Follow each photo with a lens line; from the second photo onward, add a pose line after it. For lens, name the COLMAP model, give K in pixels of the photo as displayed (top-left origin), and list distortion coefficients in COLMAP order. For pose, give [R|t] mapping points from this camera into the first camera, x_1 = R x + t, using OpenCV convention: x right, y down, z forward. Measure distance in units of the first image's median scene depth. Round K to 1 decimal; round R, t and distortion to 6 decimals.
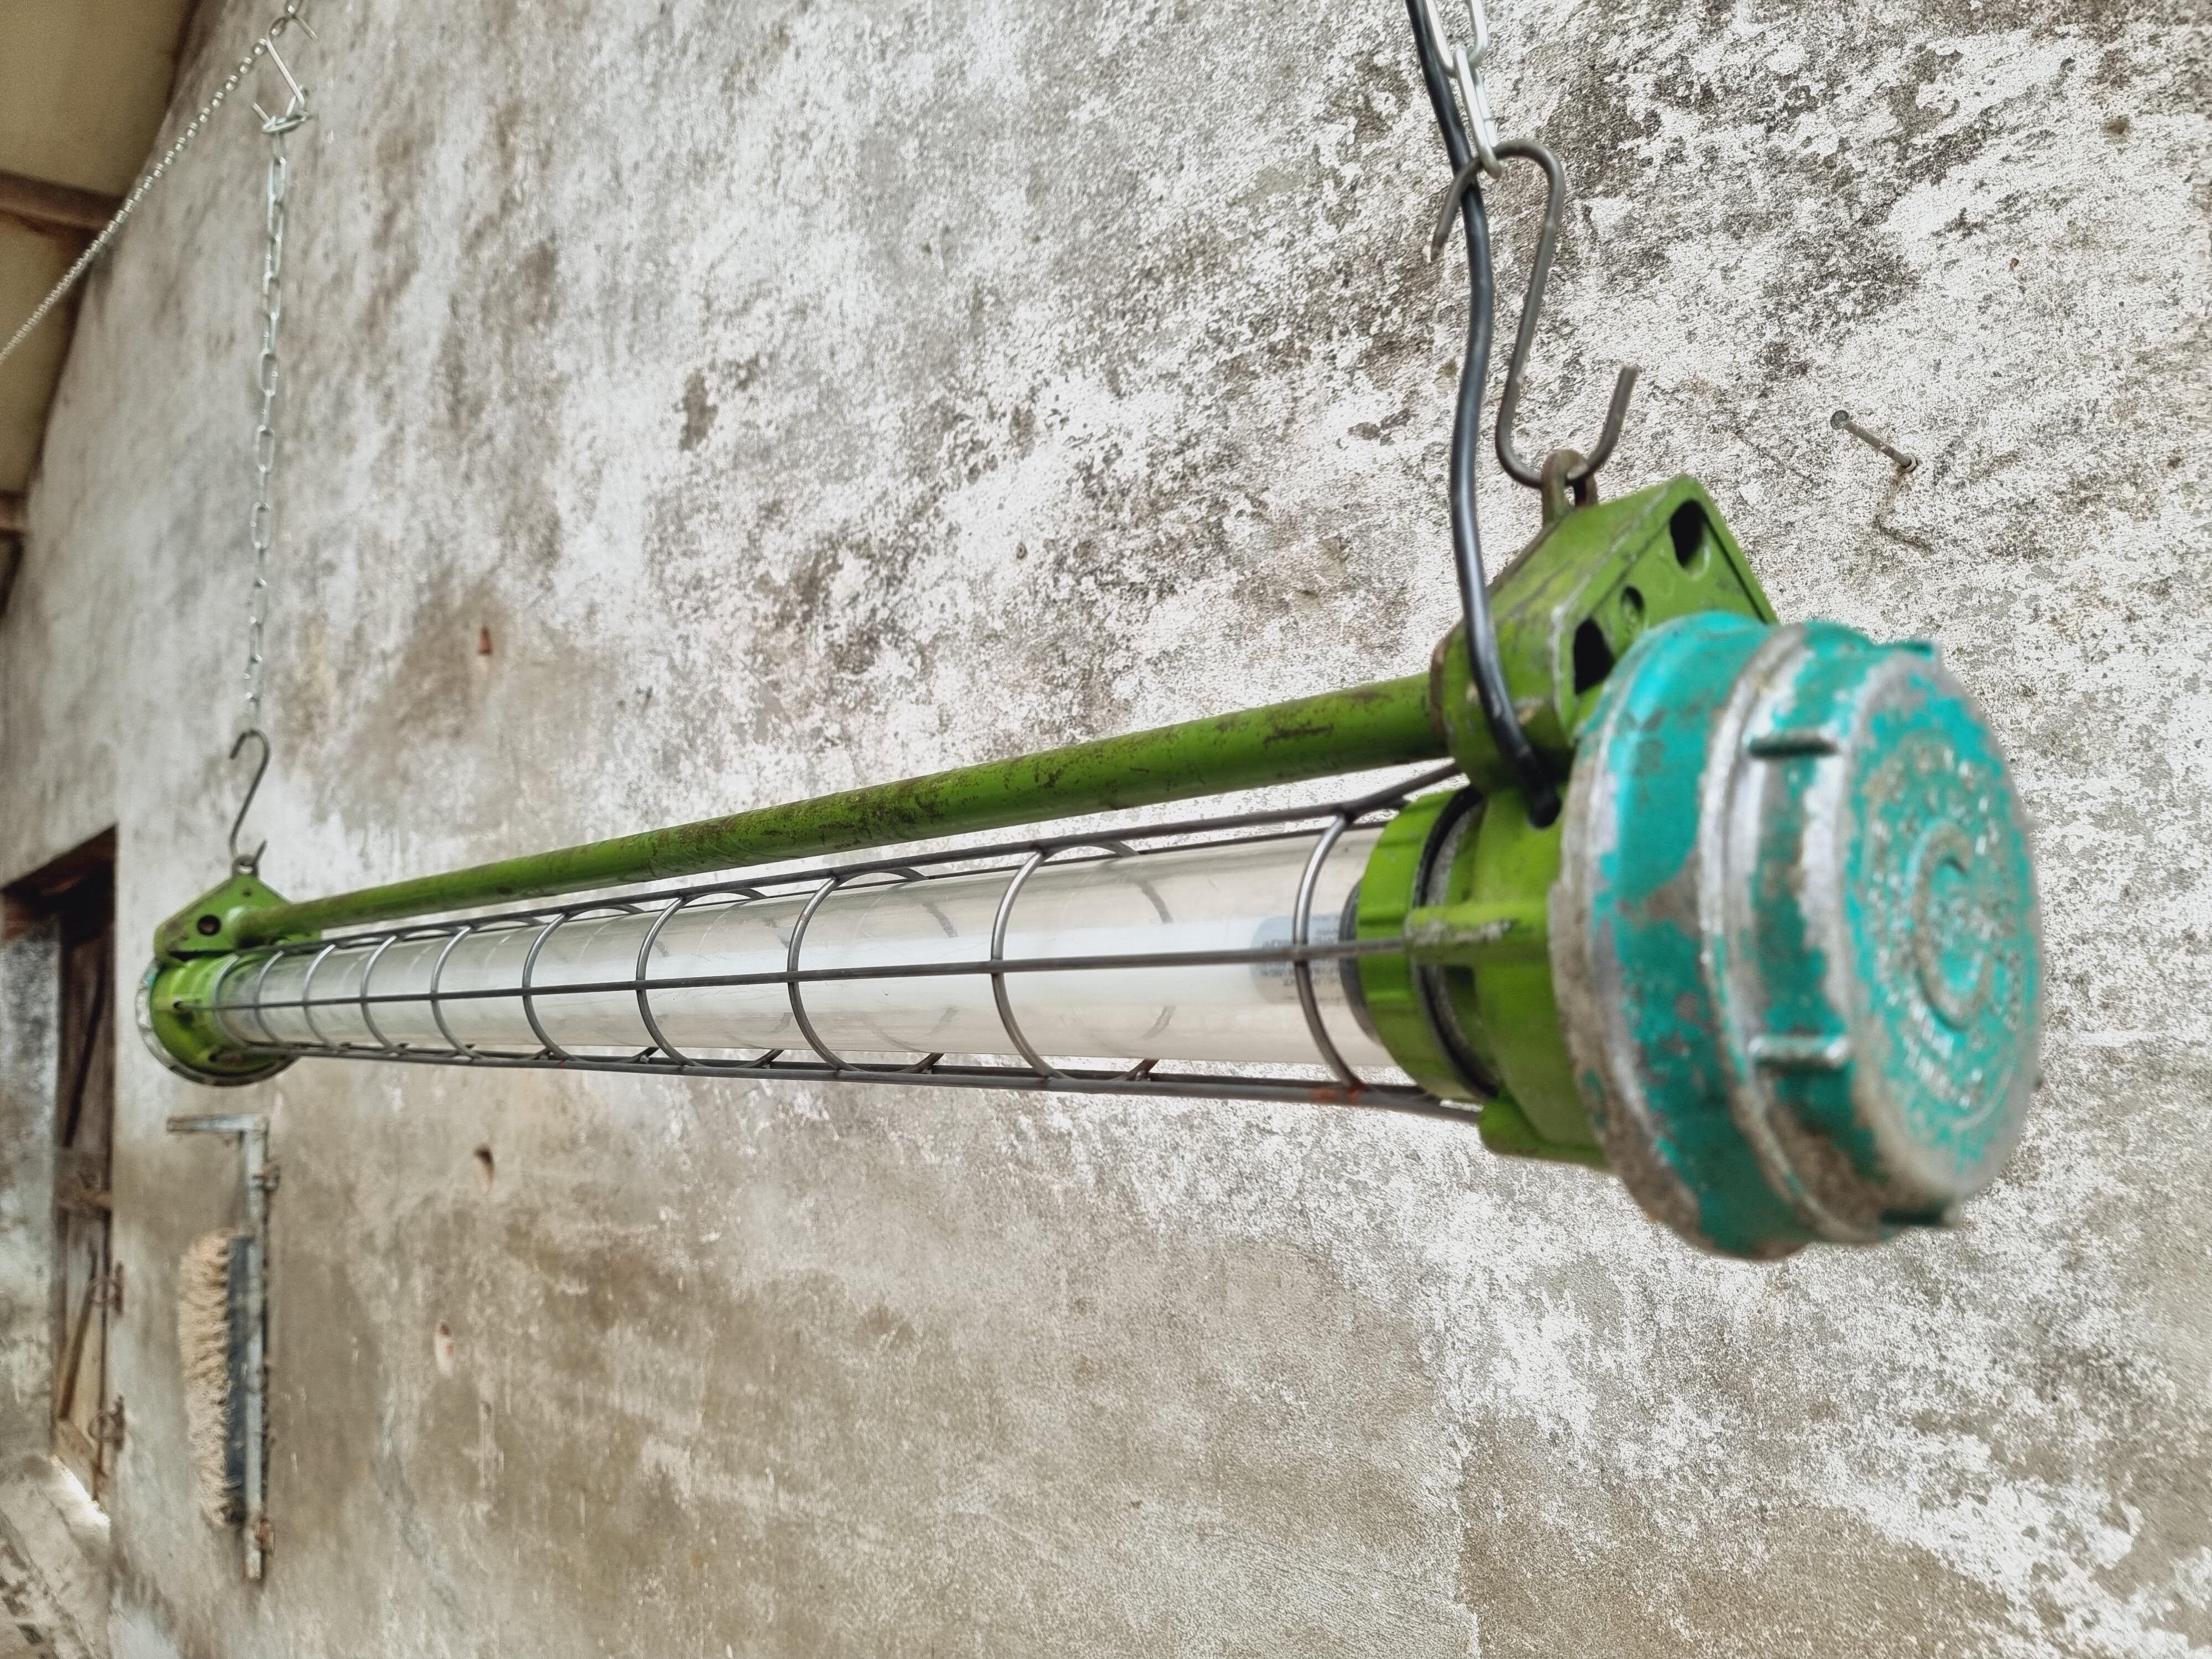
lens RADIAL K [[1591.4, 0, 1098.3], [0, 1591.4, 845.8], [0, 0, 1]] dist [0.039841, -0.049270]
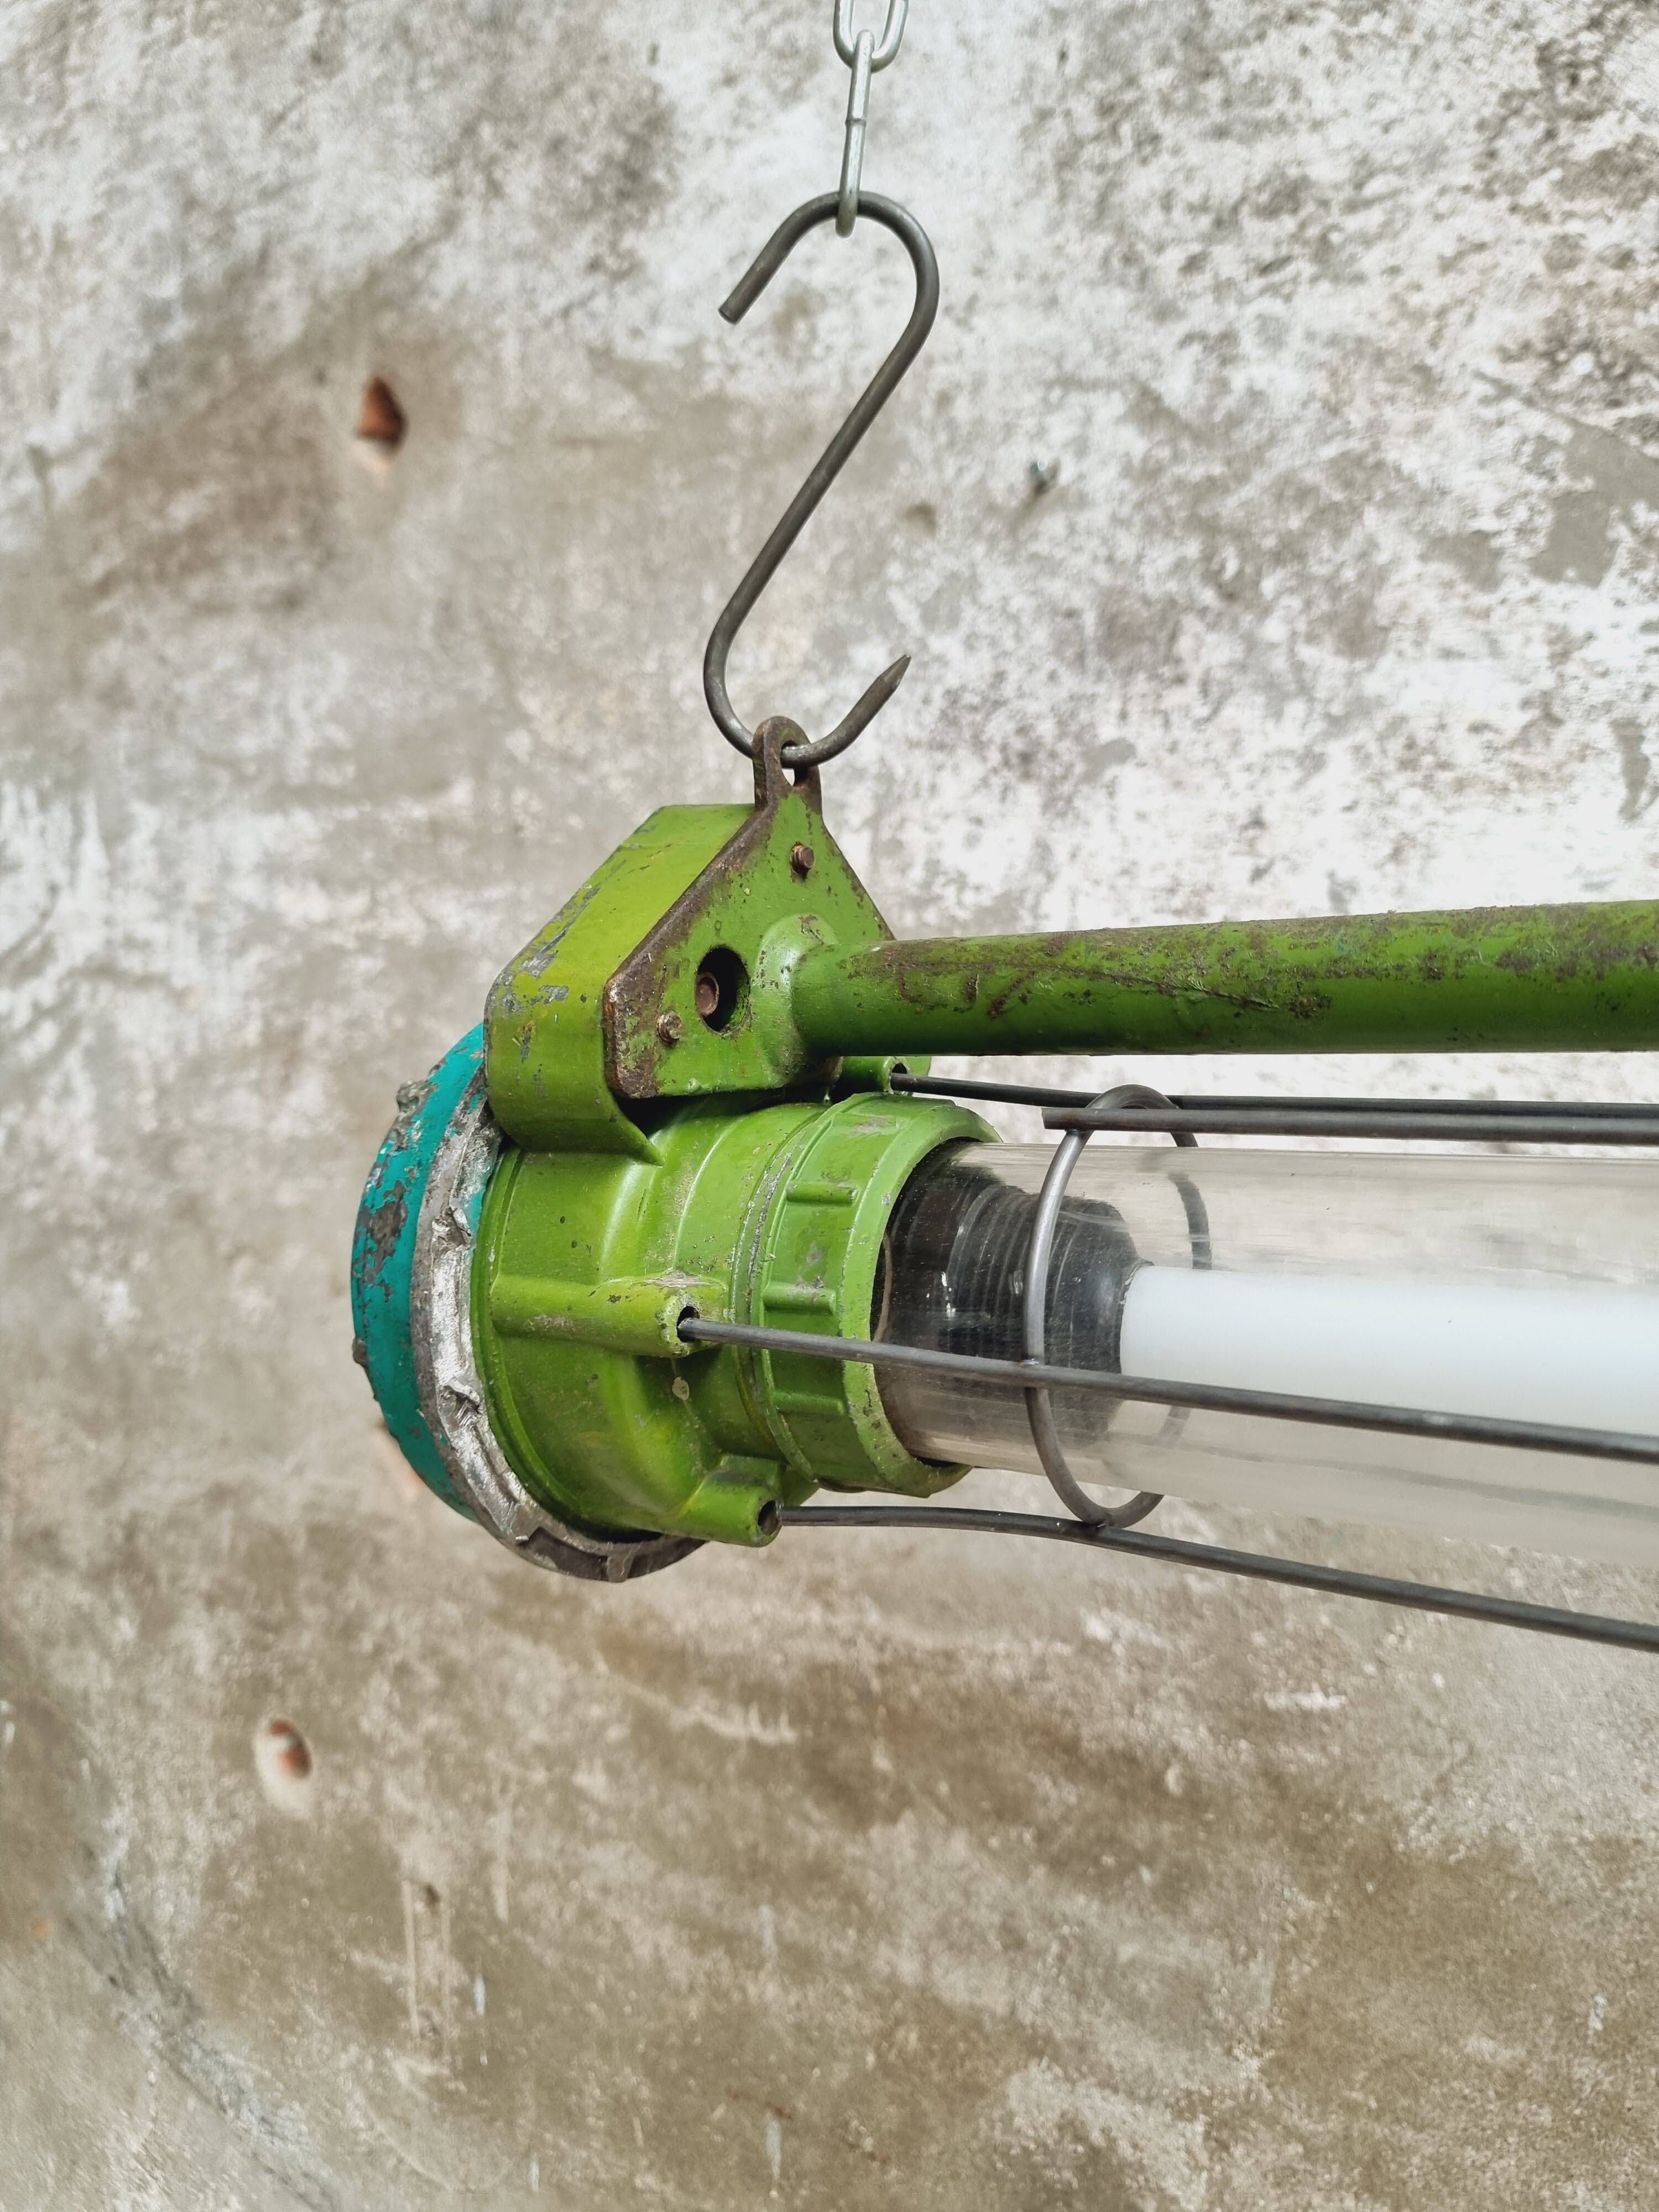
lens RADIAL K [[1591.4, 0, 848.5], [0, 1591.4, 1119.8], [0, 0, 1]] dist [0.039841, -0.049270]
pose [[0.967968, 0.009258, 0.250901, -0.659831], [-0.040770, 0.991853, 0.120690, 0.042623], [-0.247739, -0.127053, 0.960460, 0.837708]]
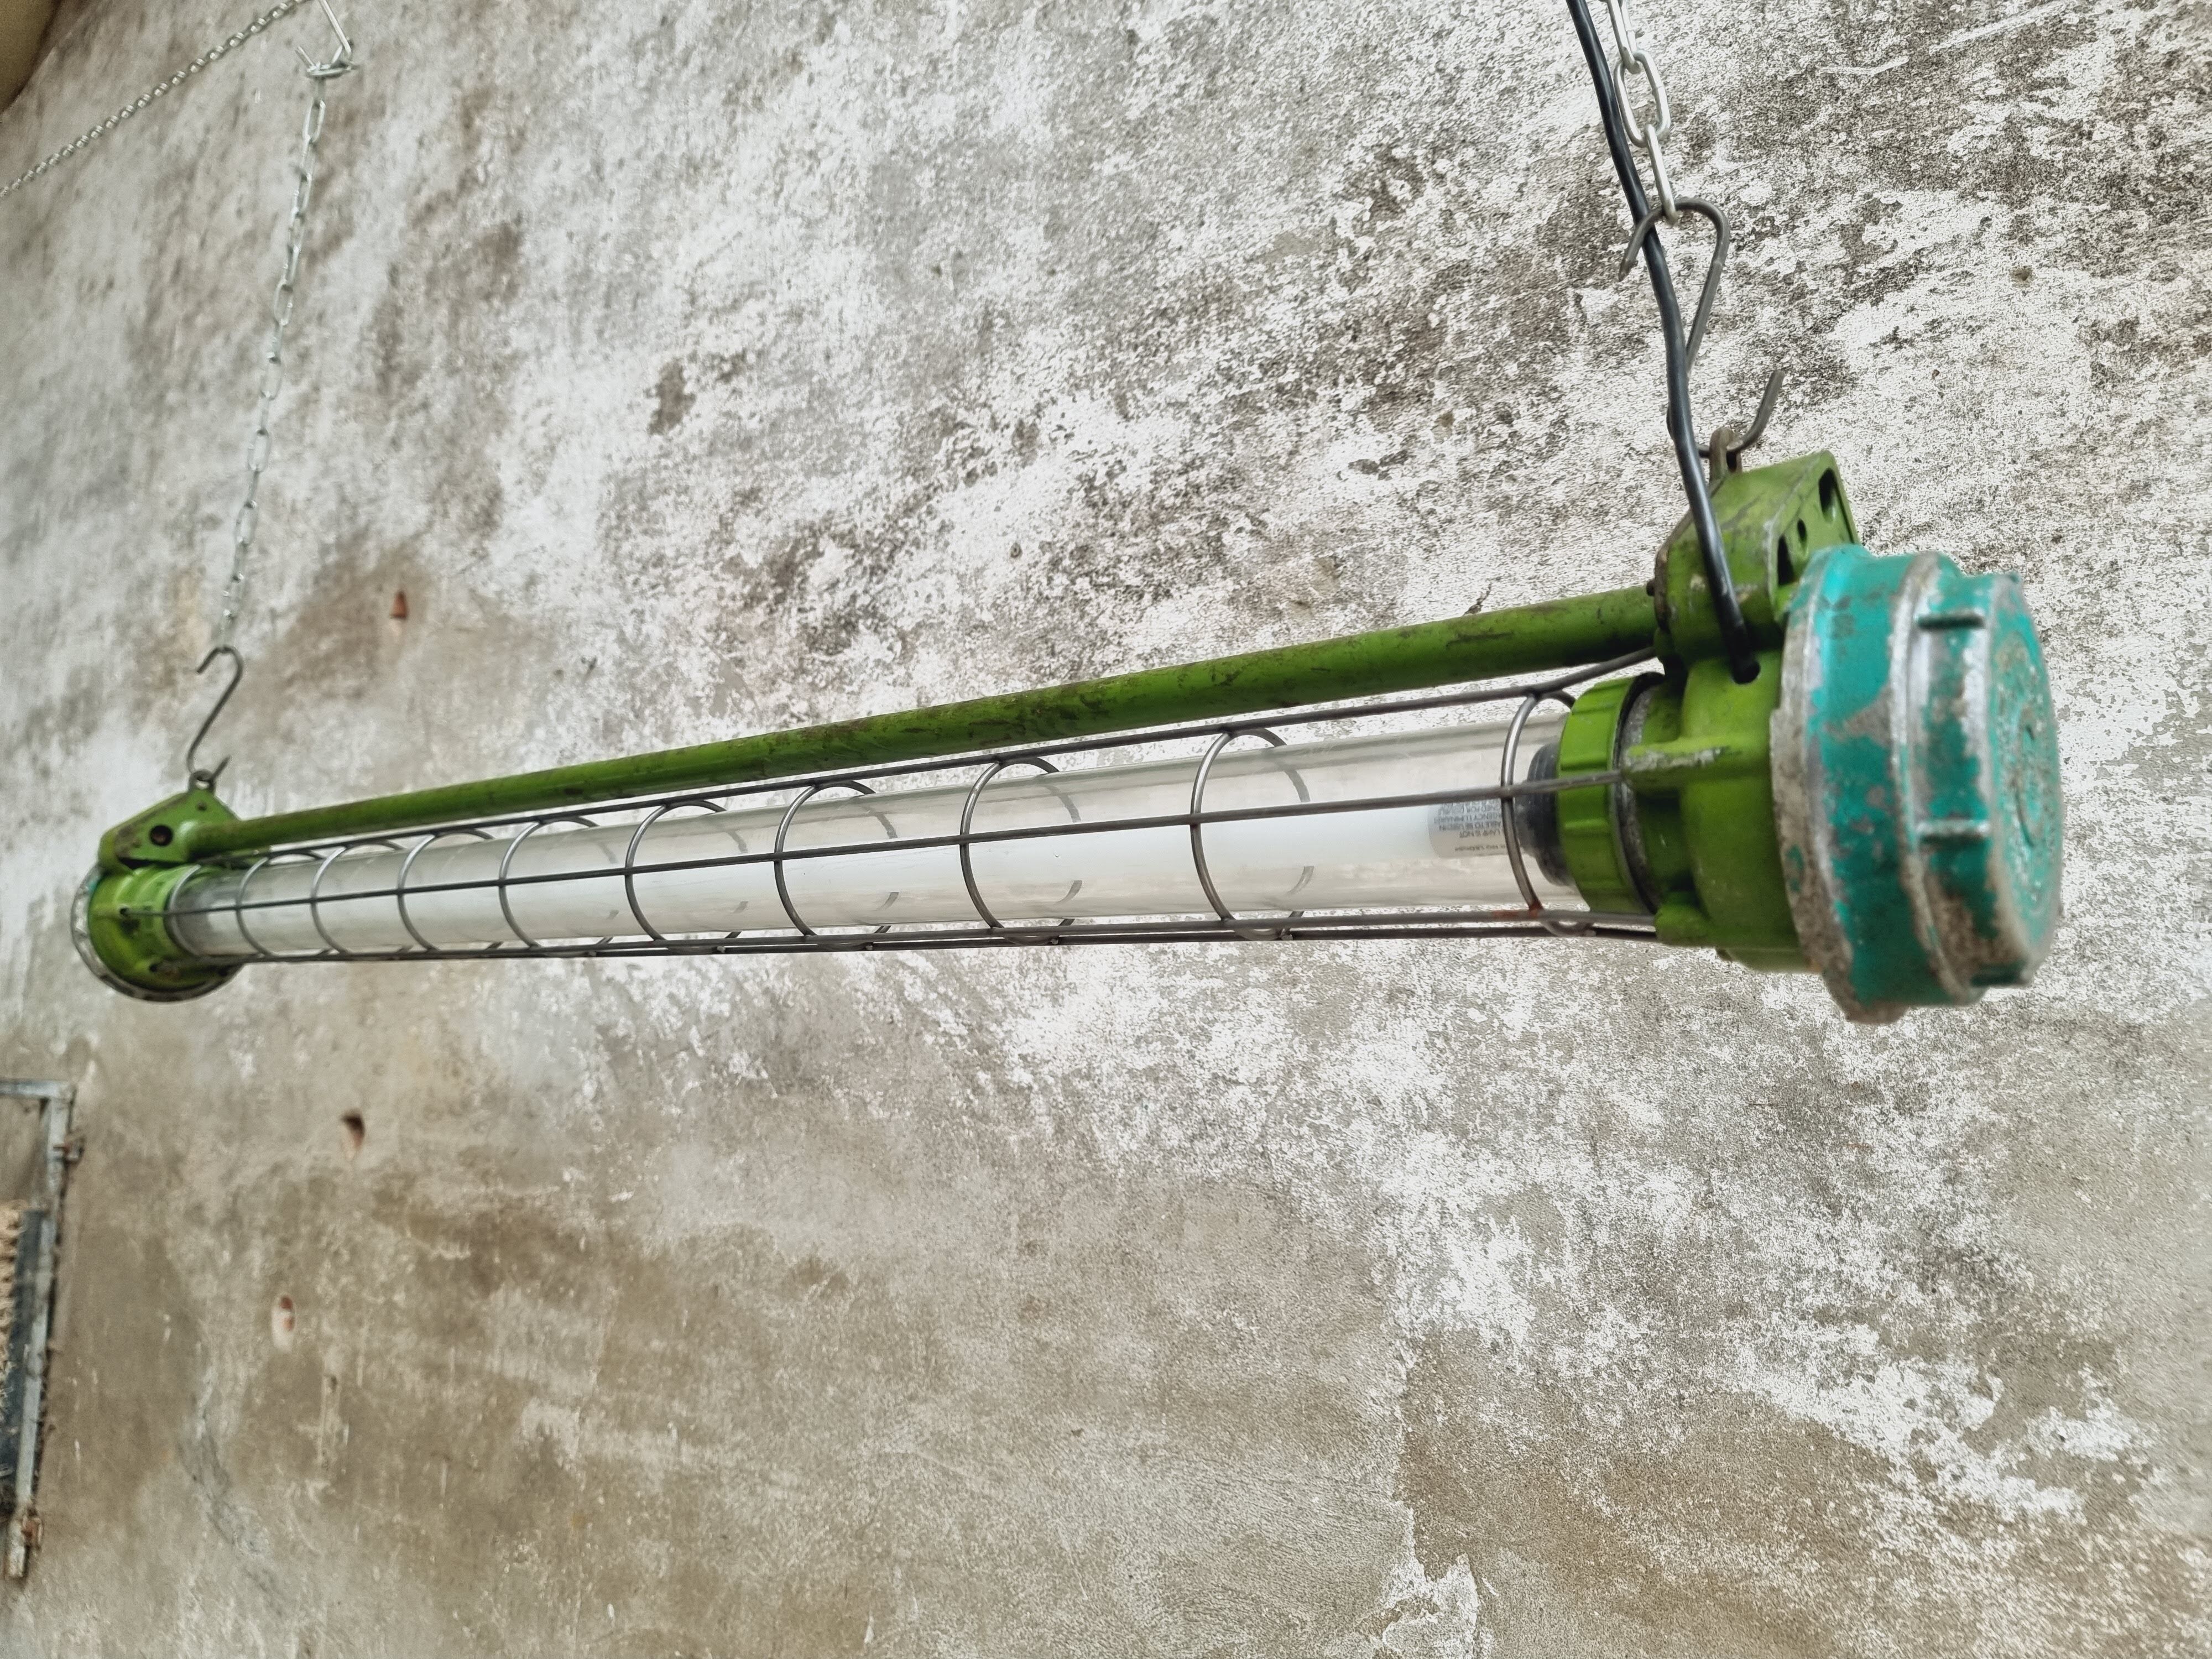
lens RADIAL K [[1591.4, 0, 1106.0], [0, 1591.4, 824.4], [0, 0, 1]] dist [0.039841, -0.049270]
pose [[0.988101, 0.078366, 0.132344, -0.124830], [-0.071186, 0.995767, -0.058148, 0.063720], [-0.136340, 0.048035, 0.989497, -0.078783]]
